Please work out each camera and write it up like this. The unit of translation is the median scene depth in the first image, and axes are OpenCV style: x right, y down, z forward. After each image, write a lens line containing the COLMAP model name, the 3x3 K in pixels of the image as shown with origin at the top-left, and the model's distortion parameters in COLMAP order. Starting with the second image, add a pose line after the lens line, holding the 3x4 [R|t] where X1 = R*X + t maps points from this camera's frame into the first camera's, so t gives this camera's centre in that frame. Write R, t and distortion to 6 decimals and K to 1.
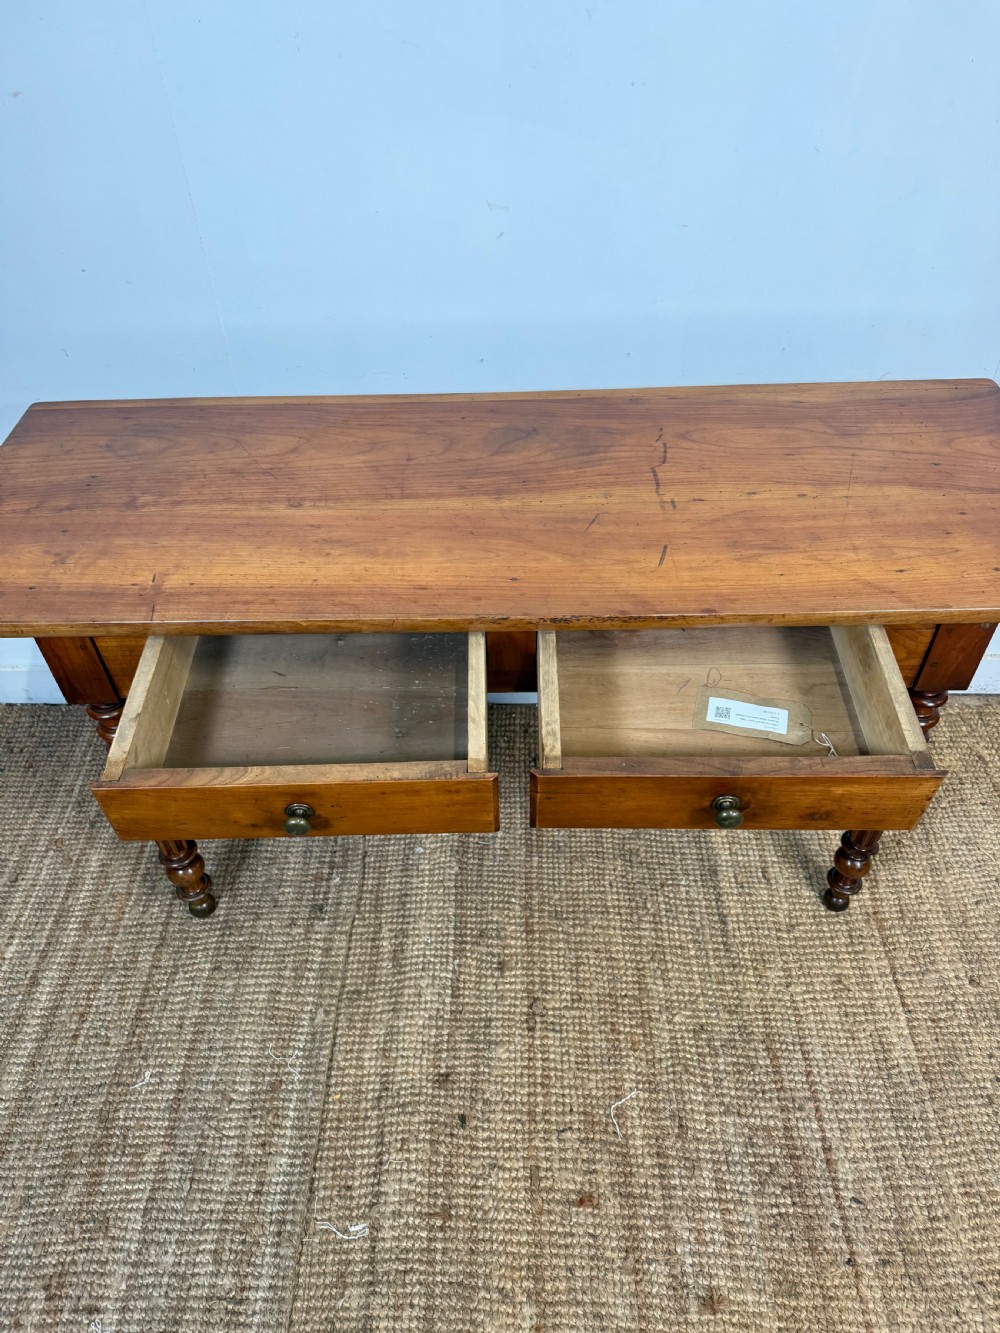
lens RADIAL K [[966.4, 0, 492.2], [0, 966.4, 665.3], [0, 0, 1]] dist [0.005539, -0.019716]
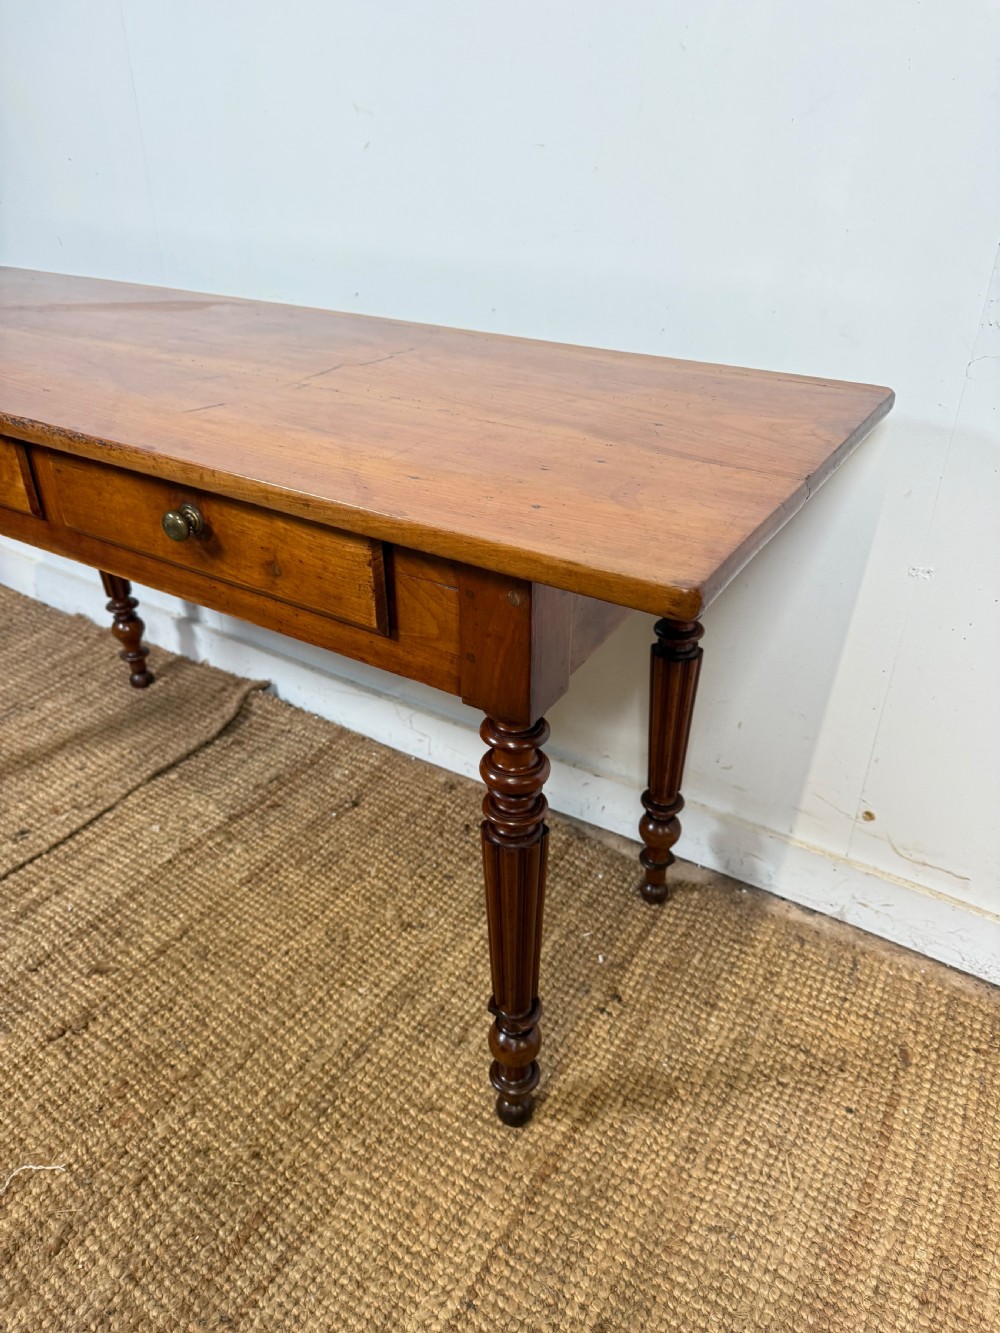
lens RADIAL K [[966.4, 0, 513.0], [0, 966.4, 662.7], [0, 0, 1]] dist [0.005539, -0.019716]
pose [[0.850006, 0.294808, -0.436553, 0.620278], [-0.388658, 0.910380, -0.141964, 0.066552], [0.355577, 0.290340, 0.888407, 0.360686]]
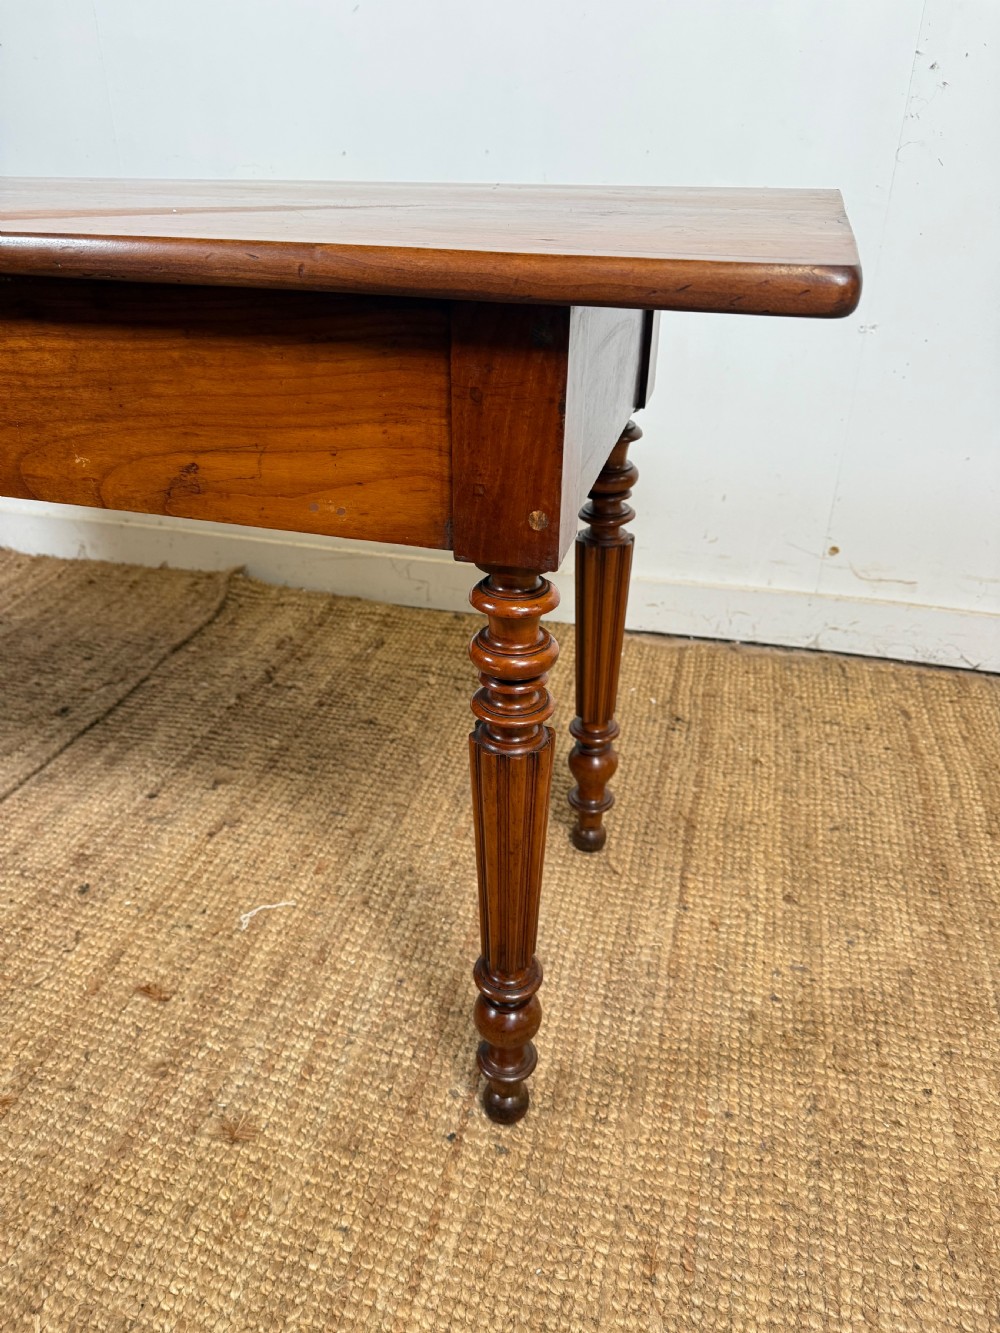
lens RADIAL K [[965.1, 0, 494.0], [0, 965.1, 679.5], [0, 0, 1]] dist [0.017514, -0.035008]
pose [[0.968478, 0.144459, -0.202932, 0.427082], [-0.190162, 0.954975, -0.227730, 0.398710], [0.160897, 0.259142, 0.952343, 0.231427]]
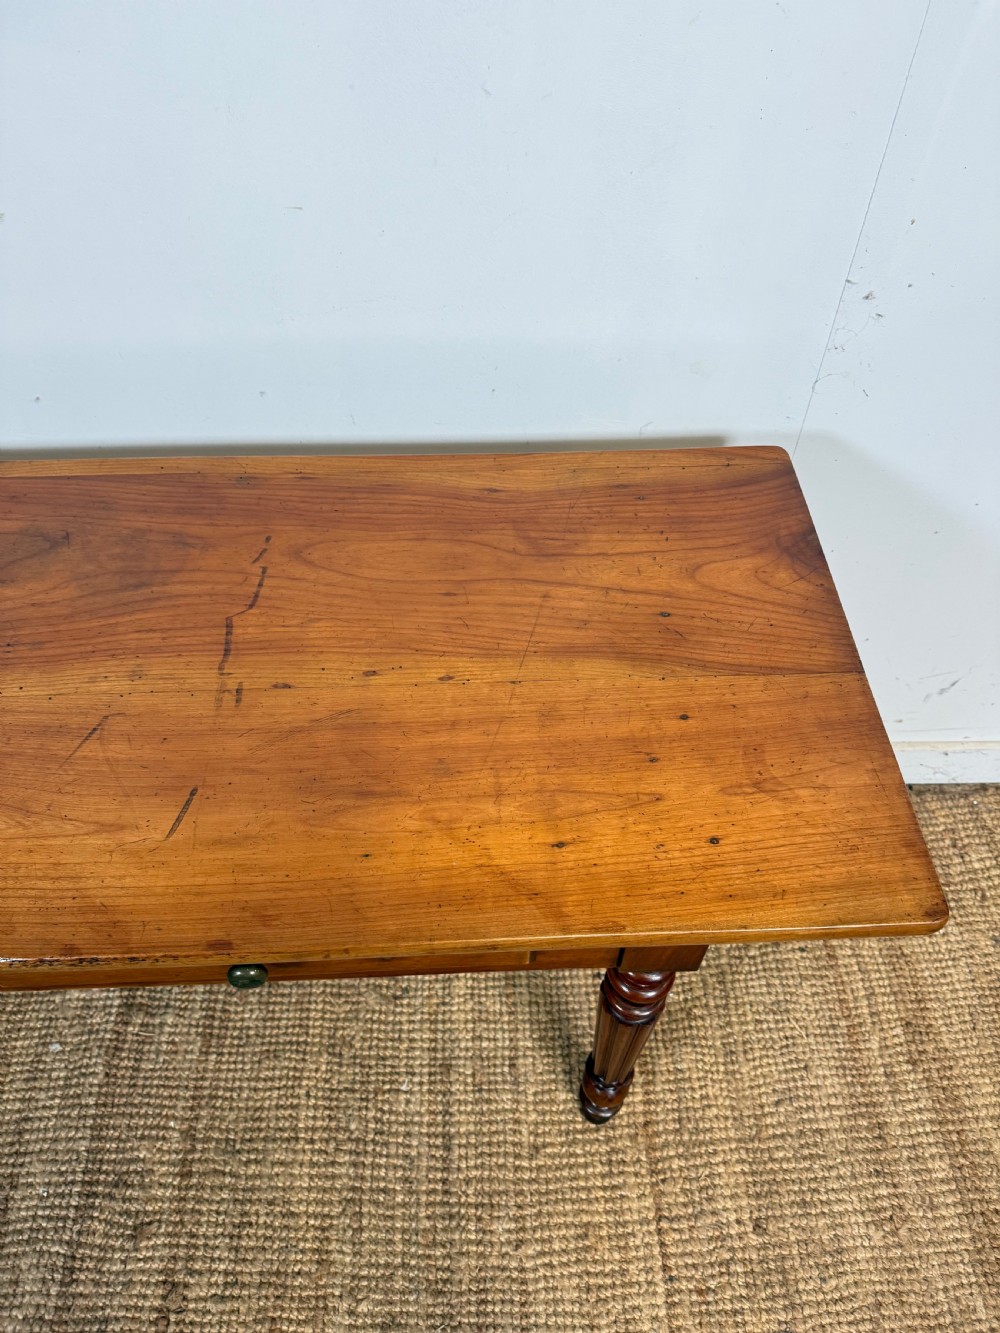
lens RADIAL K [[966.4, 0, 520.5], [0, 966.4, 659.0], [0, 0, 1]] dist [0.005539, -0.019716]
pose [[0.997277, -0.012352, 0.072702, 0.272284], [0.004901, 0.994793, 0.101798, -0.212429], [-0.073581, -0.101165, 0.992145, 0.312339]]
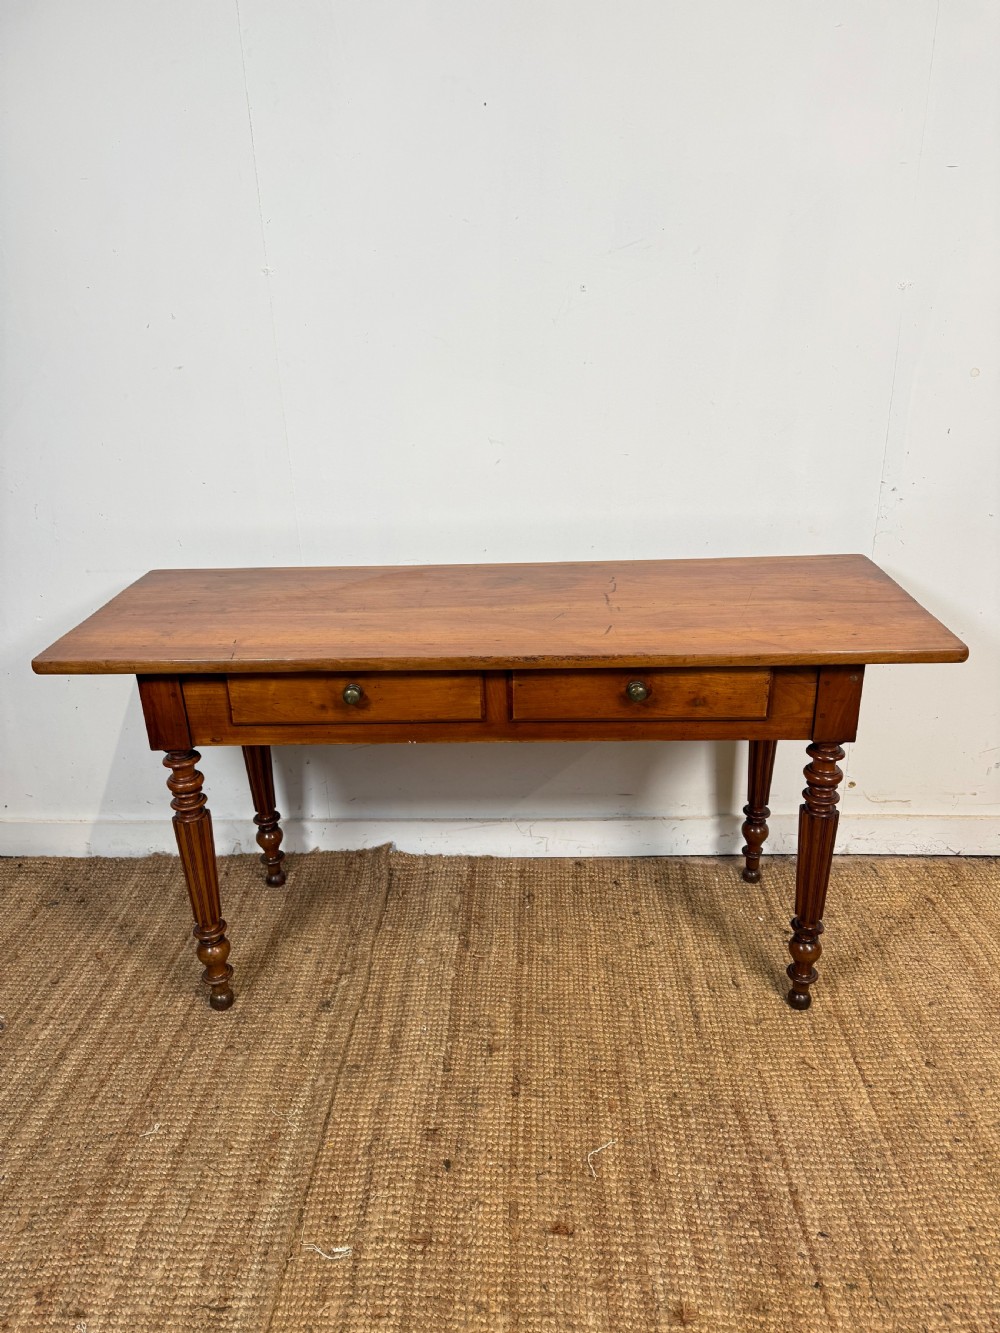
lens RADIAL K [[966.4, 0, 499.5], [0, 966.4, 650.9], [0, 0, 1]] dist [0.005539, -0.019716]
pose [[0.999642, 0.007652, -0.025631, 0.047114], [-0.017165, 0.918397, -0.395288, 0.356010], [0.020515, 0.395587, 0.918199, -0.185694]]
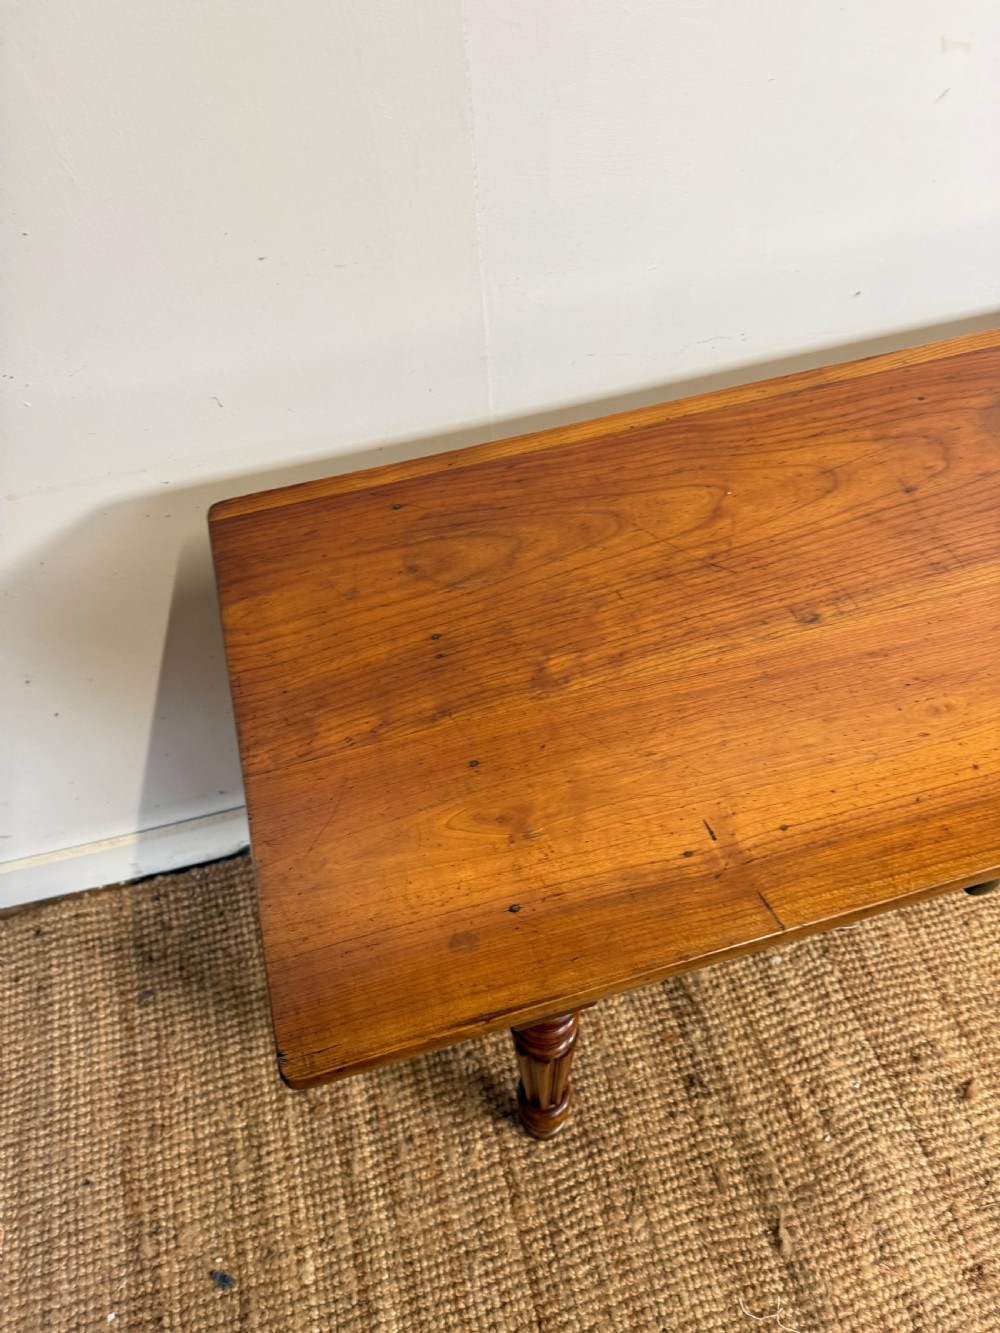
lens RADIAL K [[965.1, 0, 492.3], [0, 965.1, 669.0], [0, 0, 1]] dist [0.017514, -0.035008]
pose [[0.960144, -0.231759, 0.156242, -0.421719], [0.207357, 0.965450, 0.157824, -0.231614], [-0.187421, -0.119136, 0.975028, 0.383216]]
